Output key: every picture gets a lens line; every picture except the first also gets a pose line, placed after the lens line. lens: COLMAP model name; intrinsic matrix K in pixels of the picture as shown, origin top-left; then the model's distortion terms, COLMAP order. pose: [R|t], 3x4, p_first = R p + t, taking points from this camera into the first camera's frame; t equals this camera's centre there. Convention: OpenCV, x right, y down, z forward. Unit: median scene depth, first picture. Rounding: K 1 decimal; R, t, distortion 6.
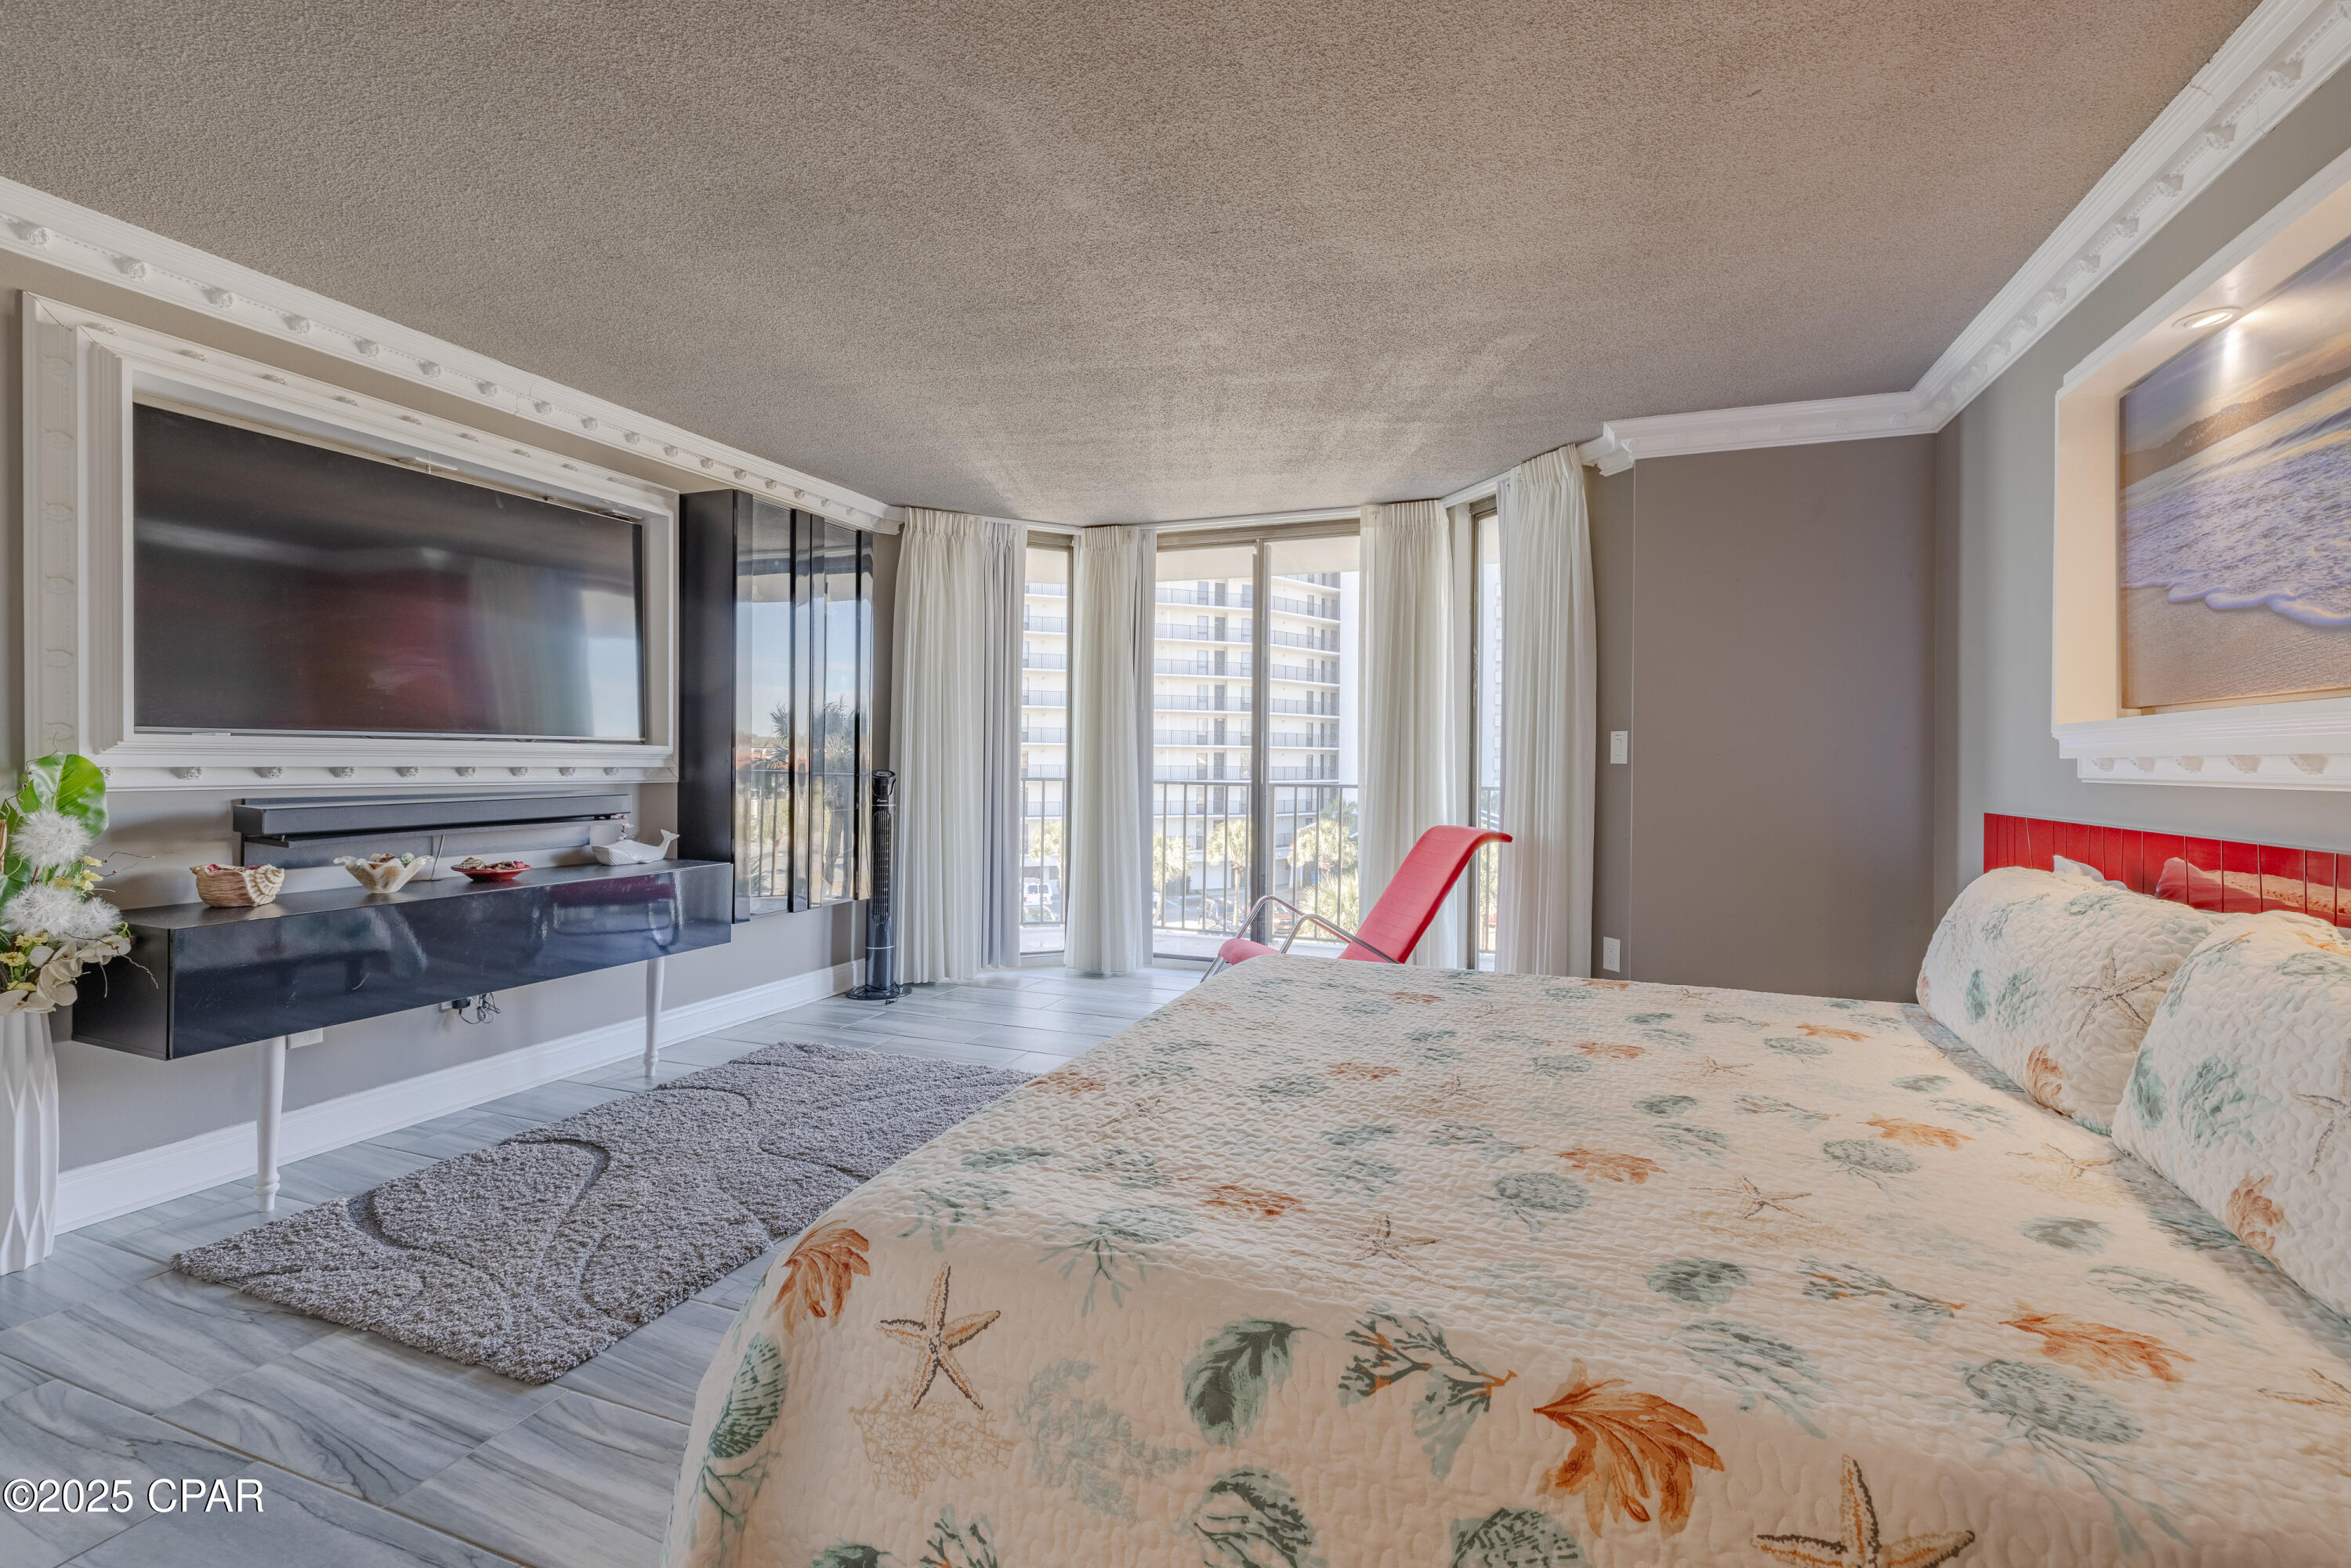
lens RADIAL K [[1009.7, 0, 1172.1], [0, 1009.7, 773.4], [0, 0, 1]] dist [0.000055, 0.000292]
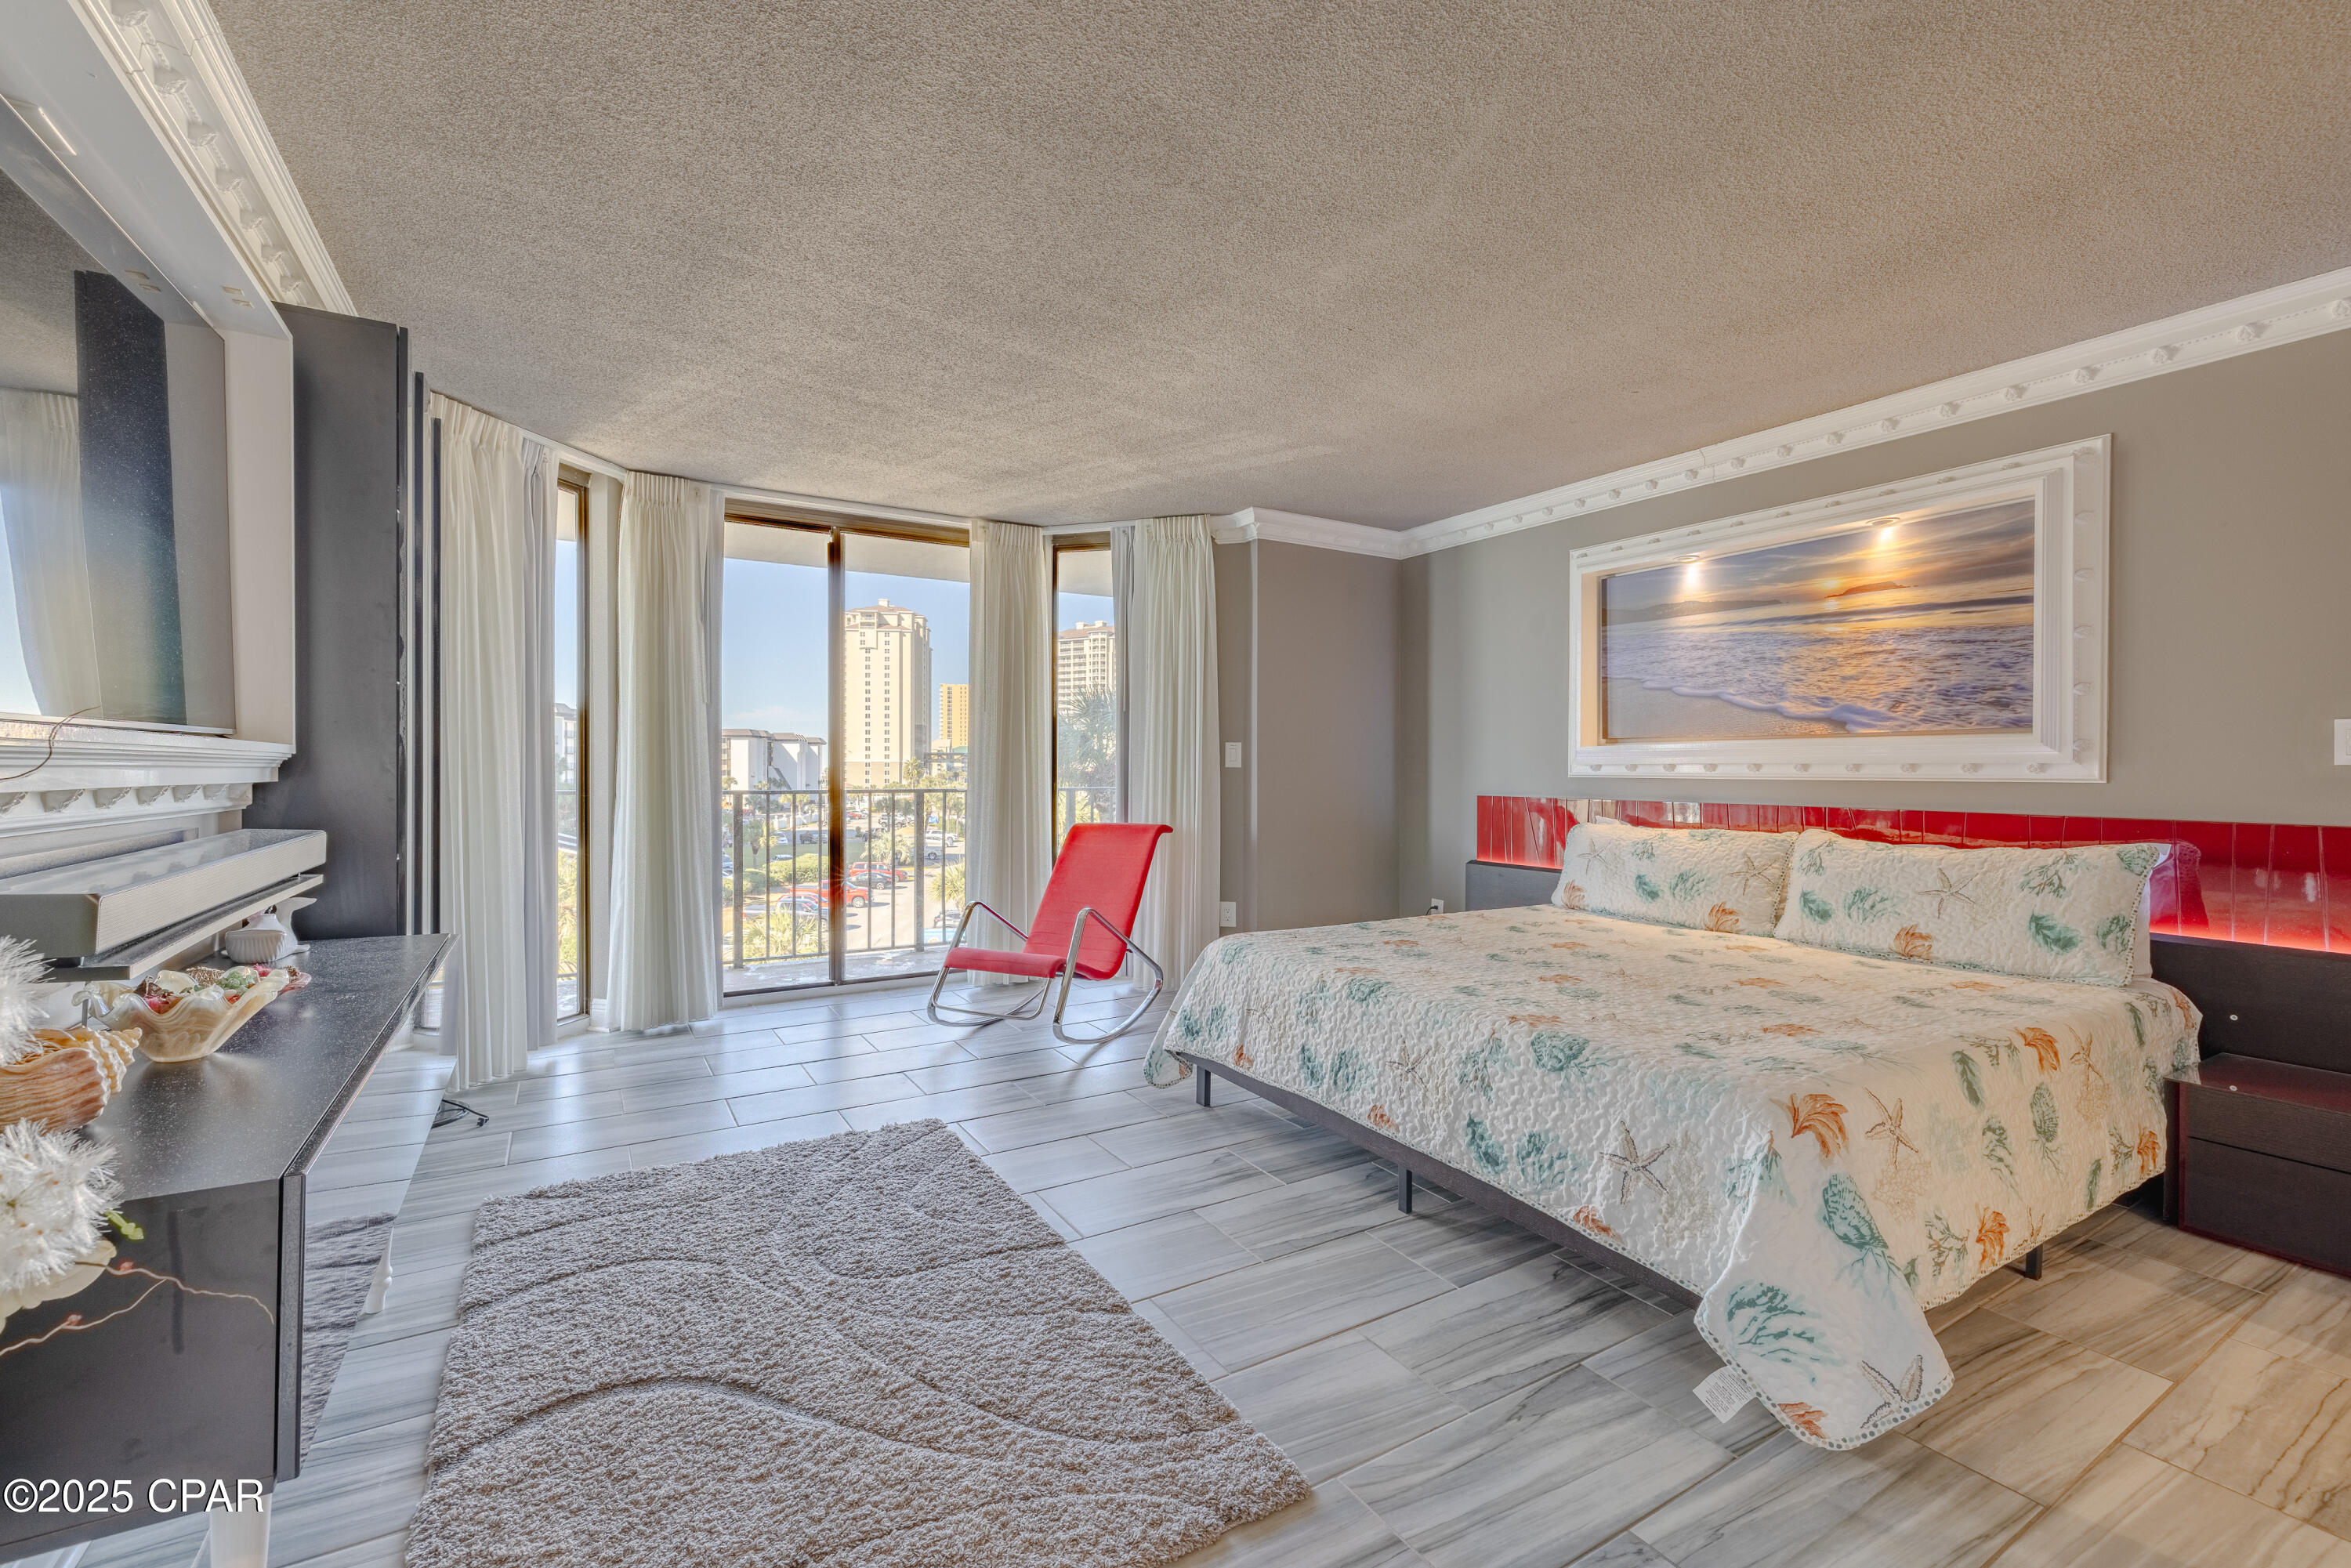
lens RADIAL K [[1009.7, 0, 1172.1], [0, 1009.7, 773.4], [0, 0, 1]] dist [0.000055, 0.000292]
pose [[0.620251, -0.008028, 0.784362, -0.741839], [0.009441, 0.999952, 0.002769, -0.007659], [-0.784347, 0.005688, 0.620297, 0.299478]]
